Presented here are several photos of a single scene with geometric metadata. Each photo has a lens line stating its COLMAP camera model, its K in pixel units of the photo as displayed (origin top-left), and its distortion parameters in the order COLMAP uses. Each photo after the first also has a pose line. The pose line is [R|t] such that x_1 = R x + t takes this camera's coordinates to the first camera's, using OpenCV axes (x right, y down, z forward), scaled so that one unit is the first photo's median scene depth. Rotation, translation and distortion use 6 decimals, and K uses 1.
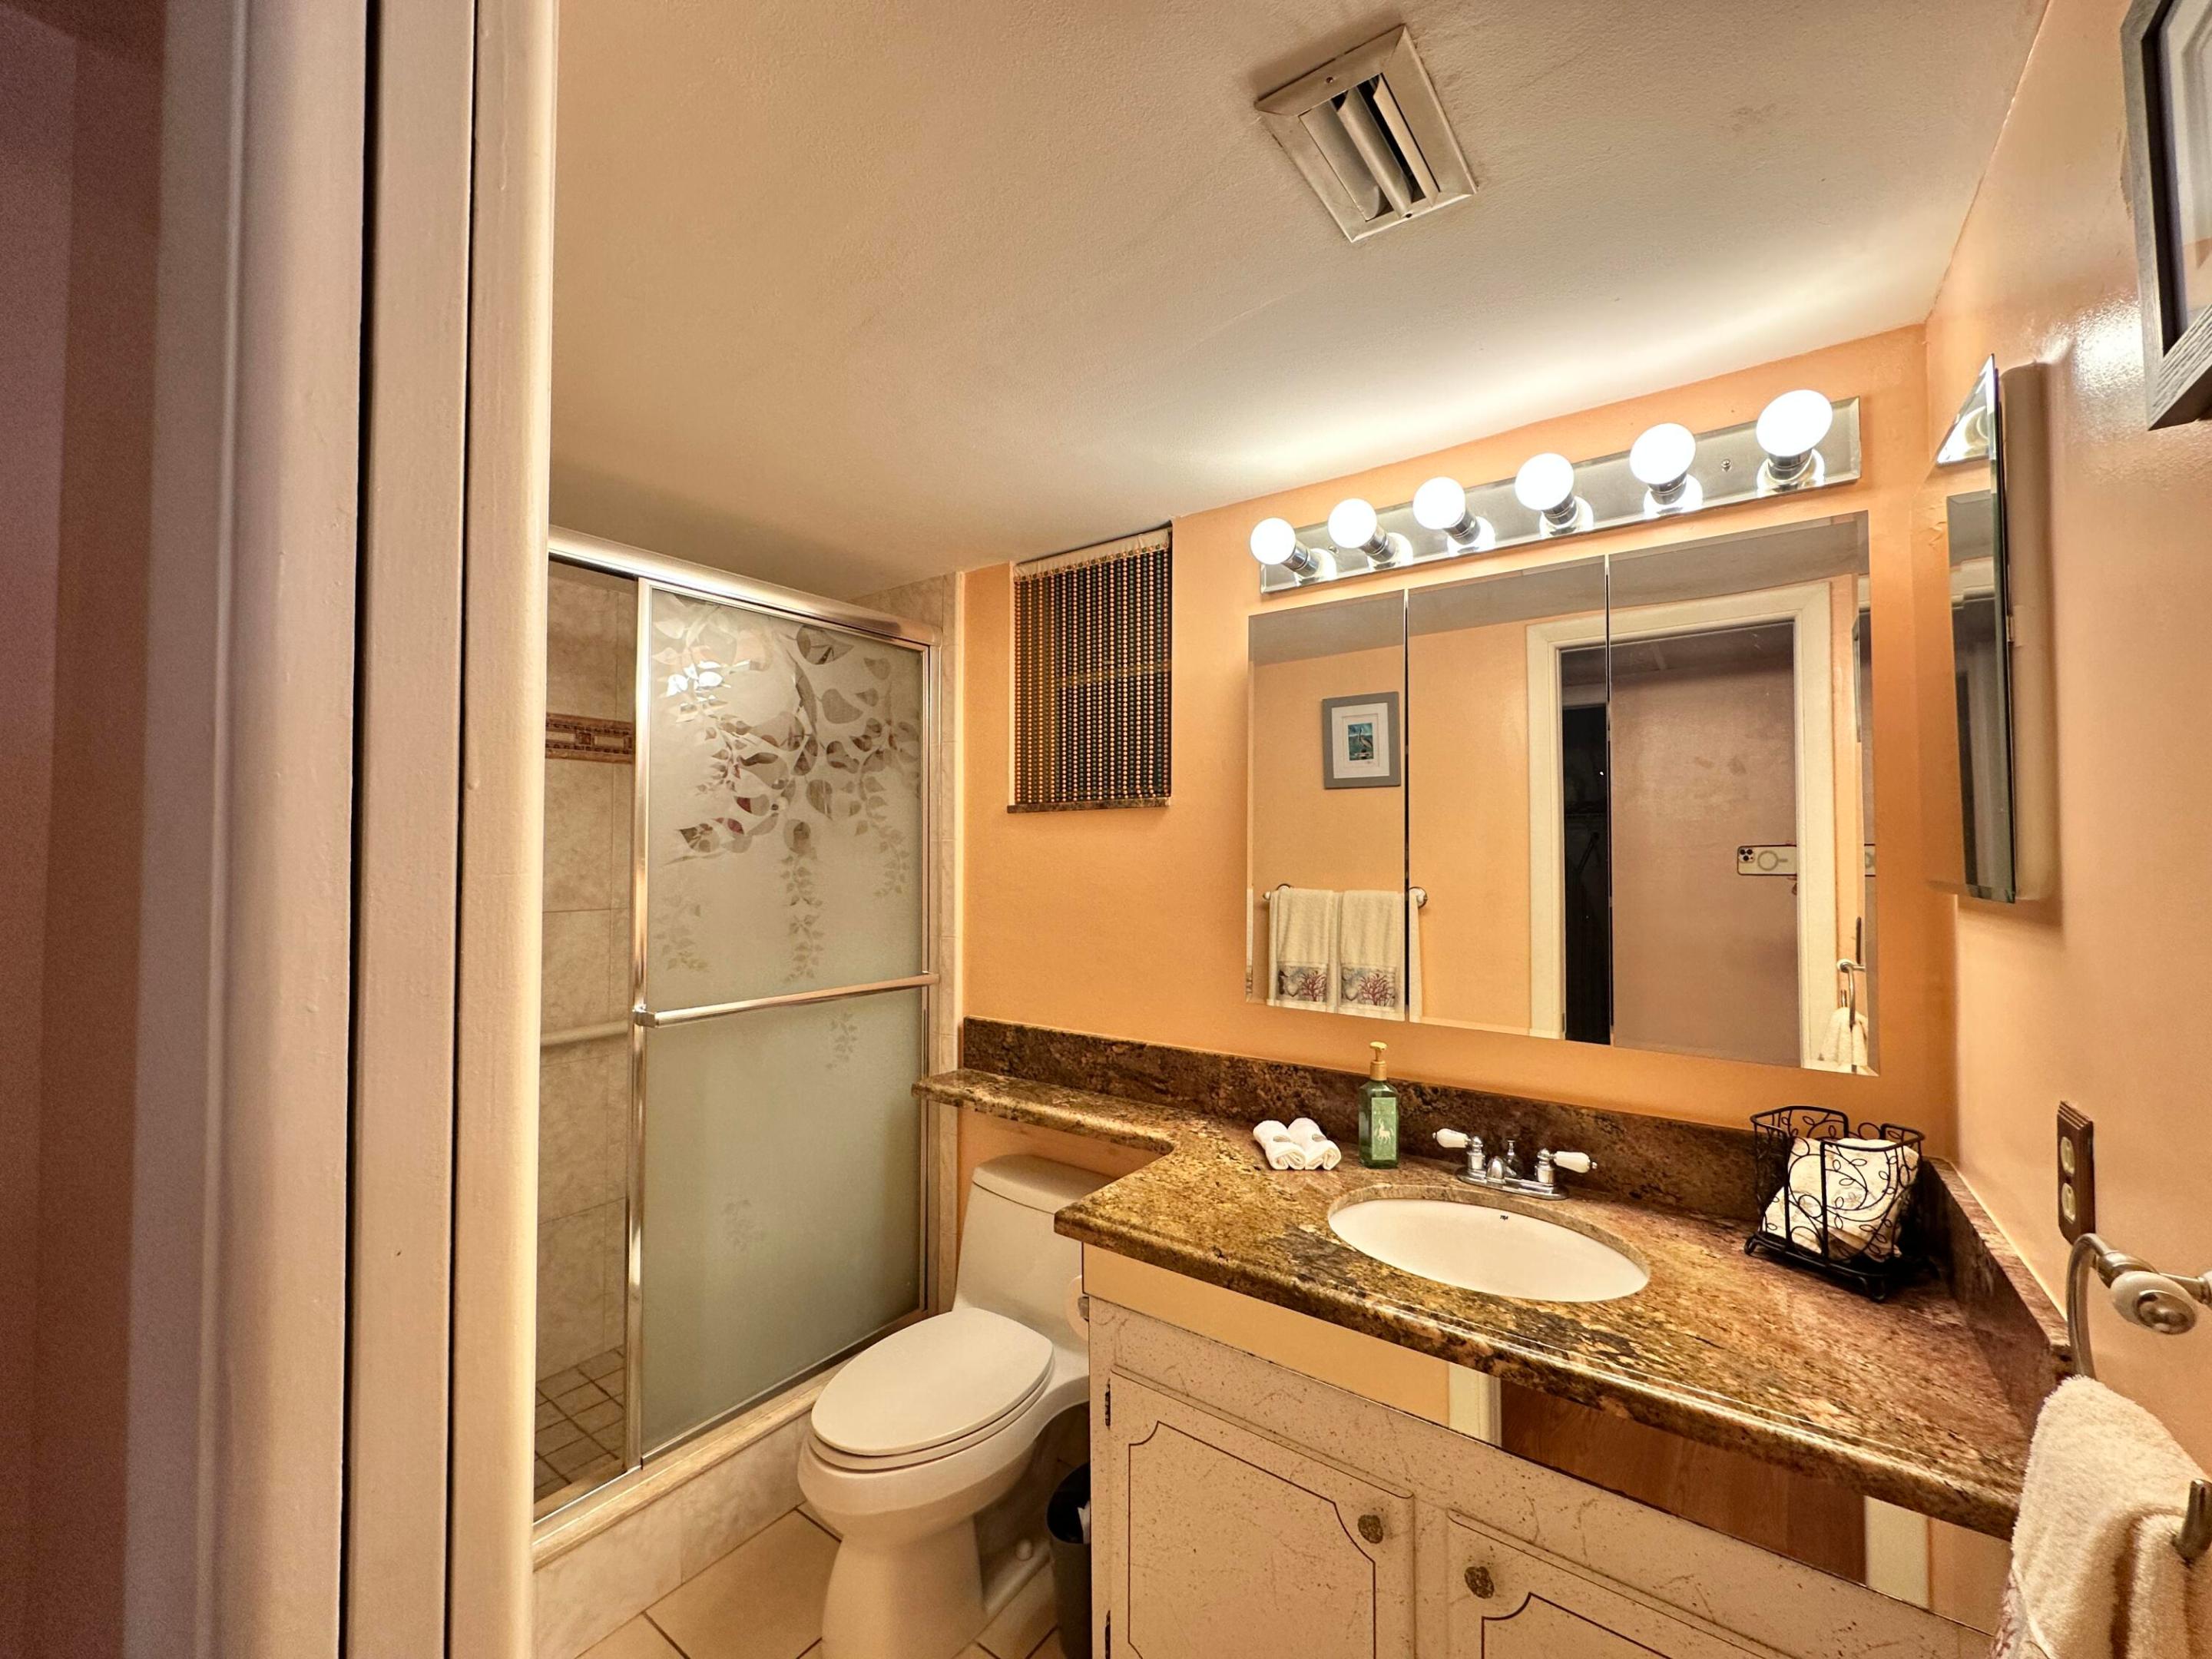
lens RADIAL K [[885.8, 0, 1102.0], [0, 885.8, 828.0], [0, 0, 1]] dist [-0.003403, 0.000920]
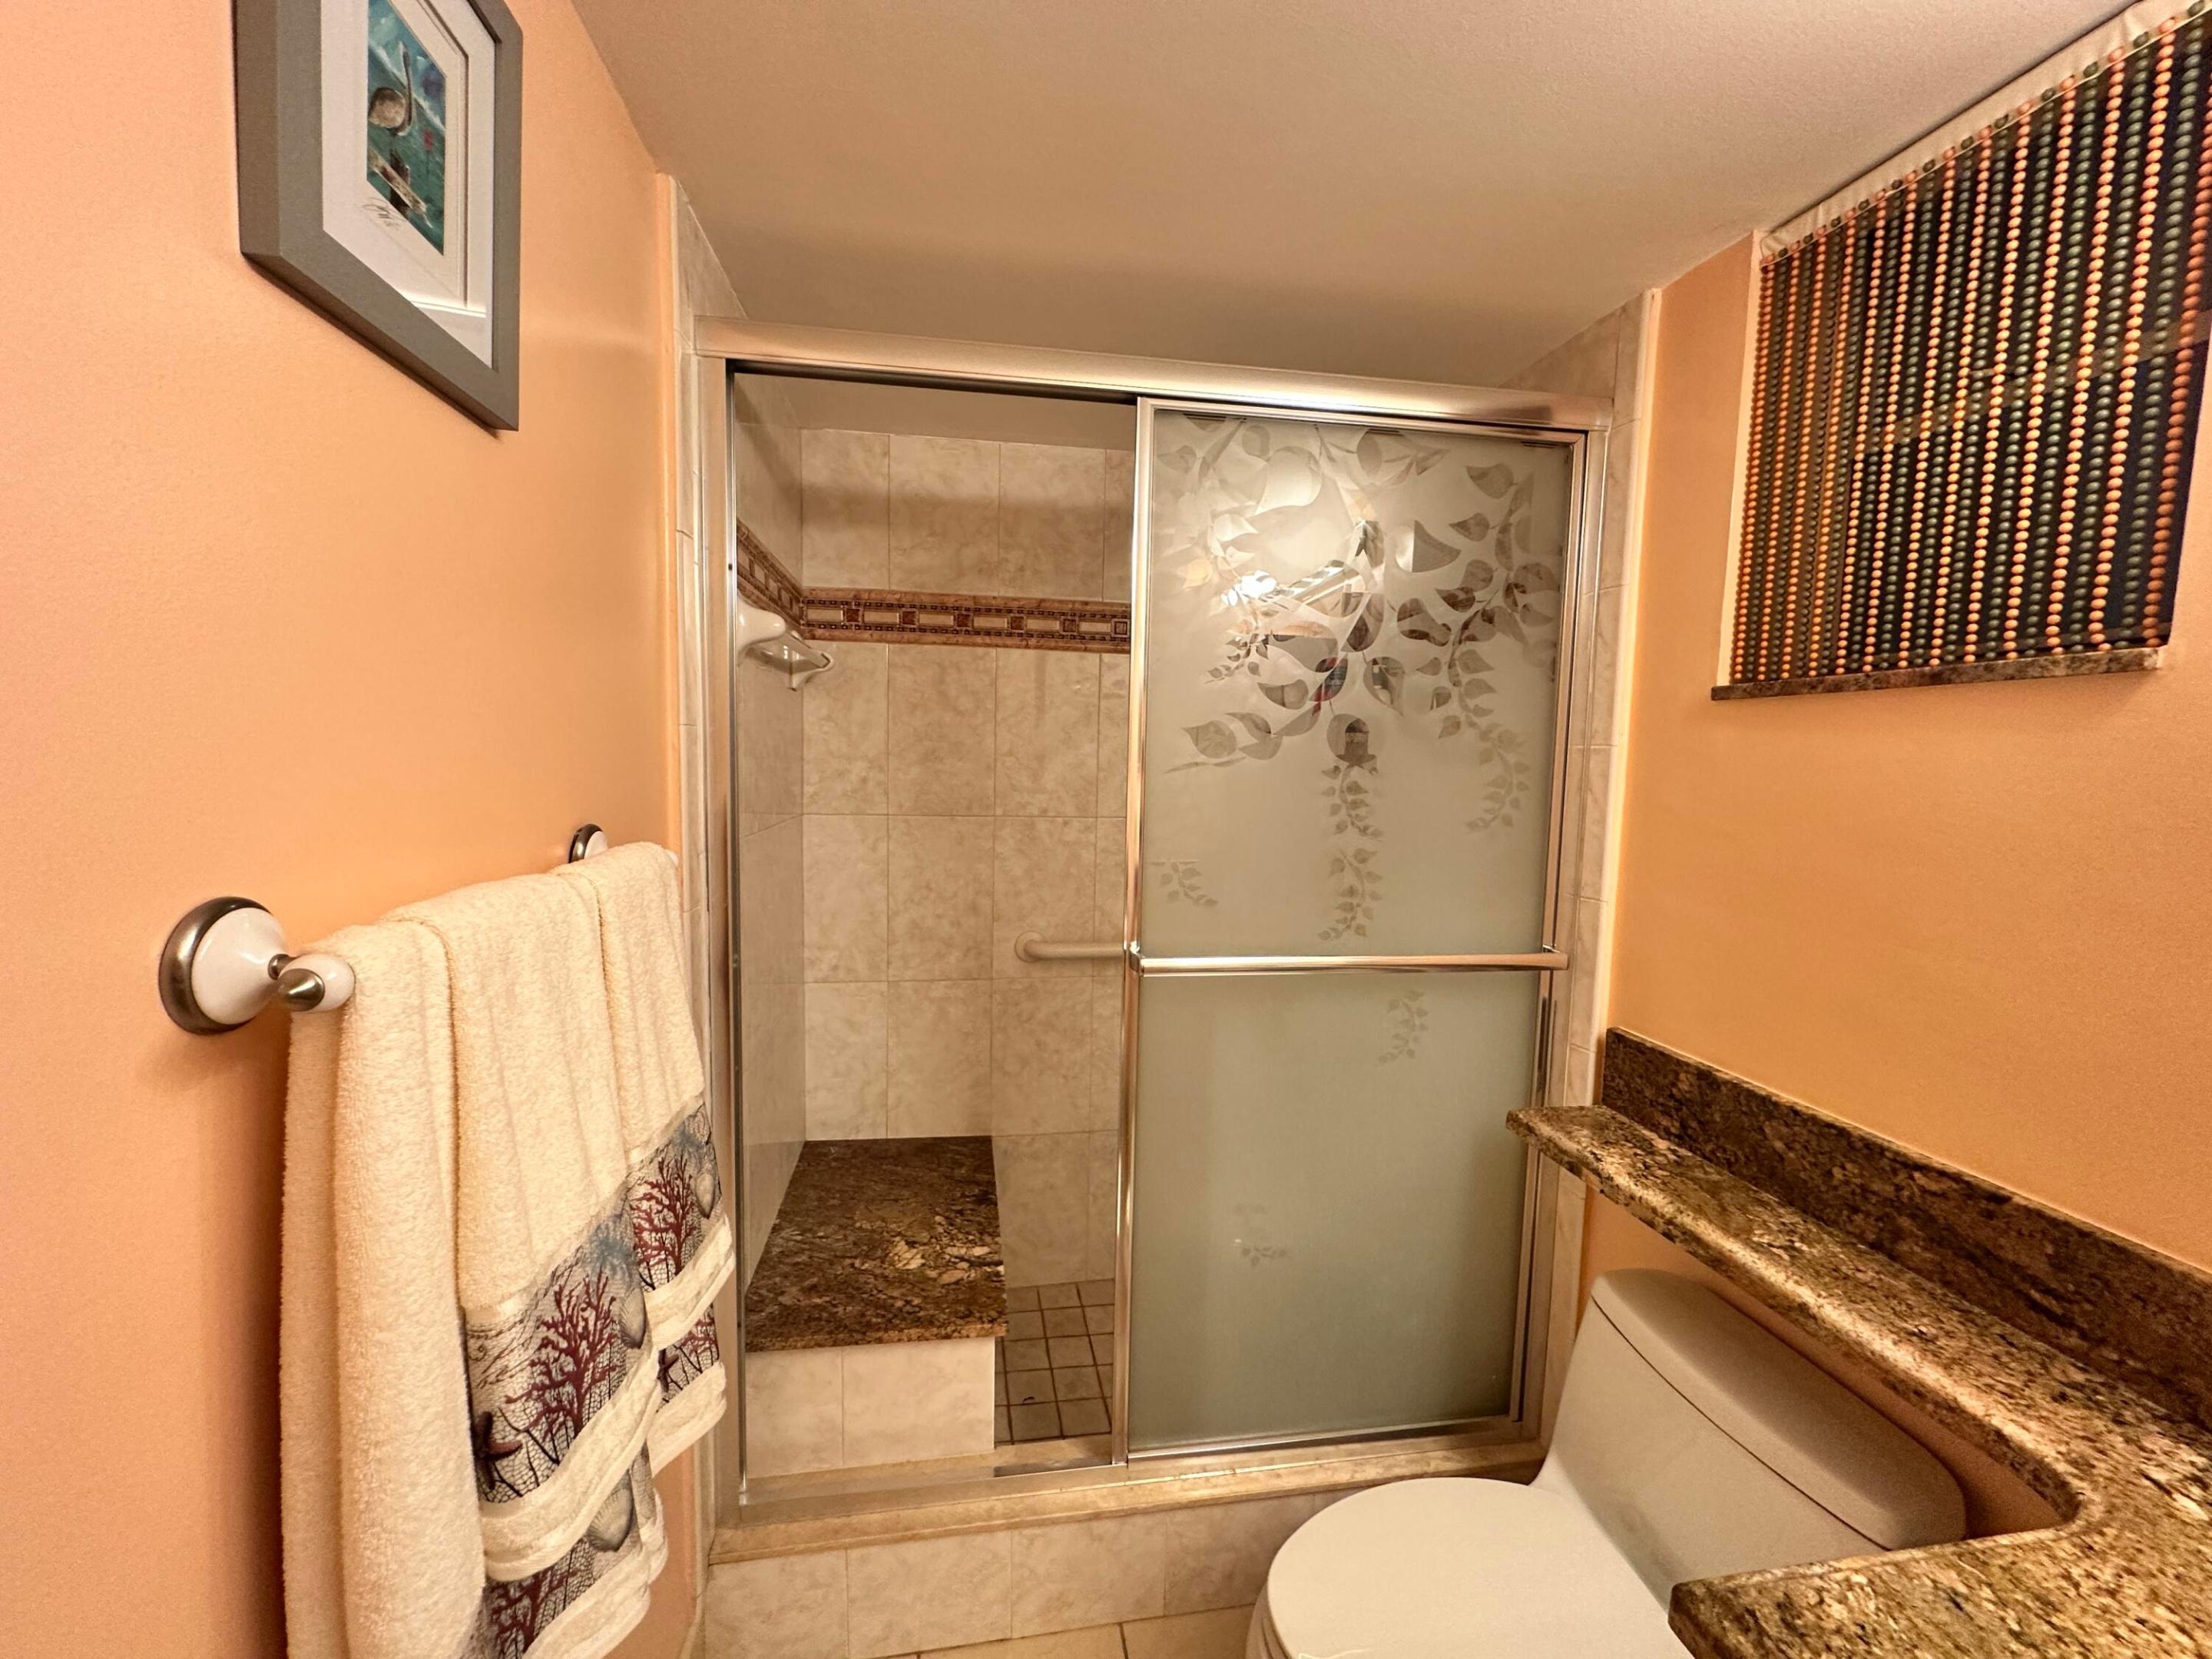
lens RADIAL K [[885.8, 0, 1103.9], [0, 885.8, 828.9], [0, 0, 1]] dist [-0.003403, 0.000920]
pose [[0.720397, 0.077051, -0.689269, 0.011041], [-0.004185, 0.994275, 0.106773, 0.006544], [0.693549, -0.074035, 0.716595, 0.342515]]
